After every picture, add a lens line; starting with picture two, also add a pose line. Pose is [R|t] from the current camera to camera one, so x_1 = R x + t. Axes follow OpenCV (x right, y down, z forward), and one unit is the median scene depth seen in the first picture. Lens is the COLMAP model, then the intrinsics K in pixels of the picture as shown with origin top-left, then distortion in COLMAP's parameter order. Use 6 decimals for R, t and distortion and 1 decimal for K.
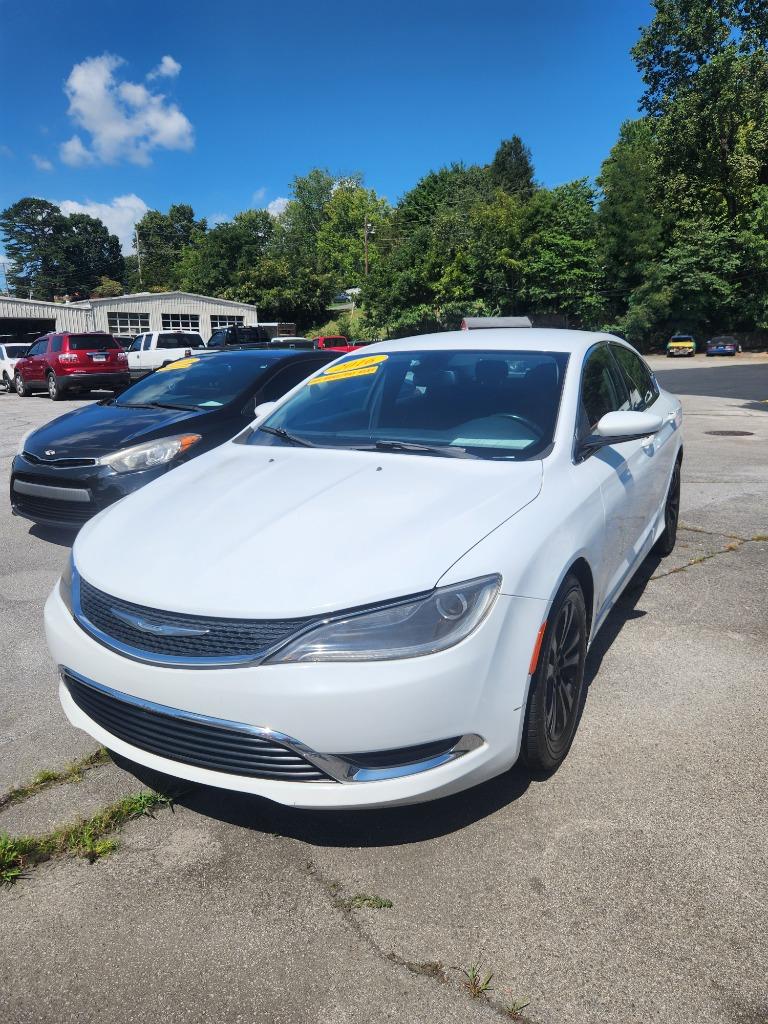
lens RADIAL K [[724.3, 0, 391.4], [0, 724.3, 516.4], [0, 0, 1]] dist [0.050278, -0.033434]
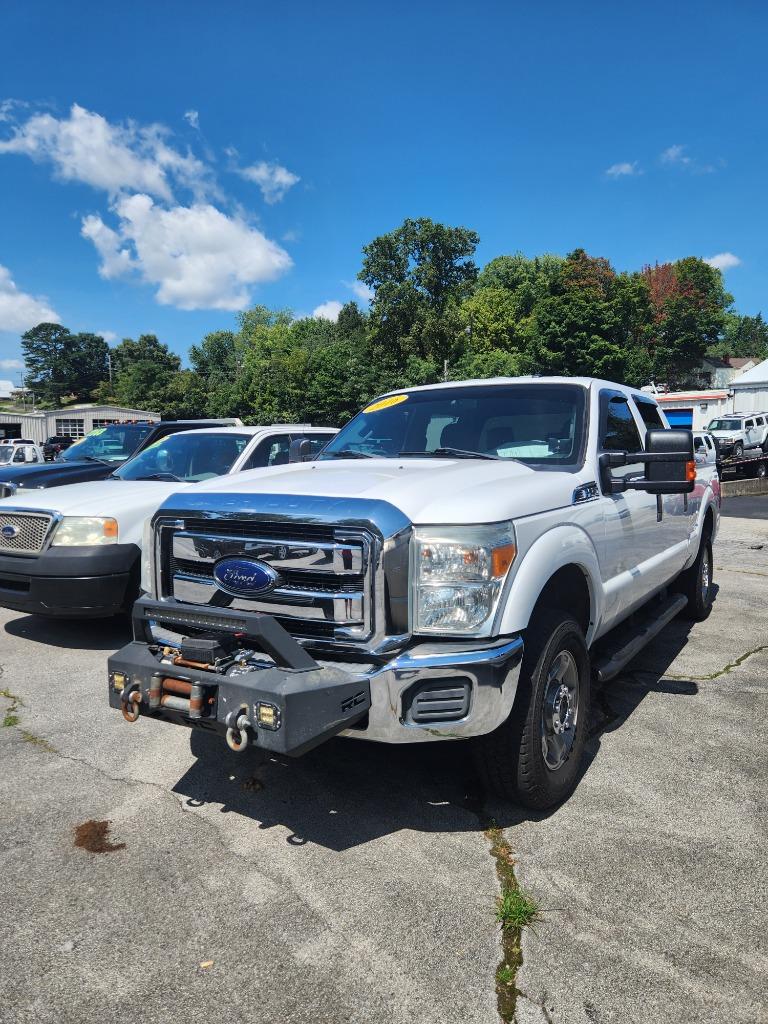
lens RADIAL K [[724.3, 0, 373.2], [0, 724.3, 506.2], [0, 0, 1]] dist [0.050278, -0.033434]
pose [[0.998803, 0.008631, -0.048147, 0.324031], [-0.014825, 0.991428, -0.129810, 0.089732], [0.046614, 0.130369, 0.990369, -0.442419]]
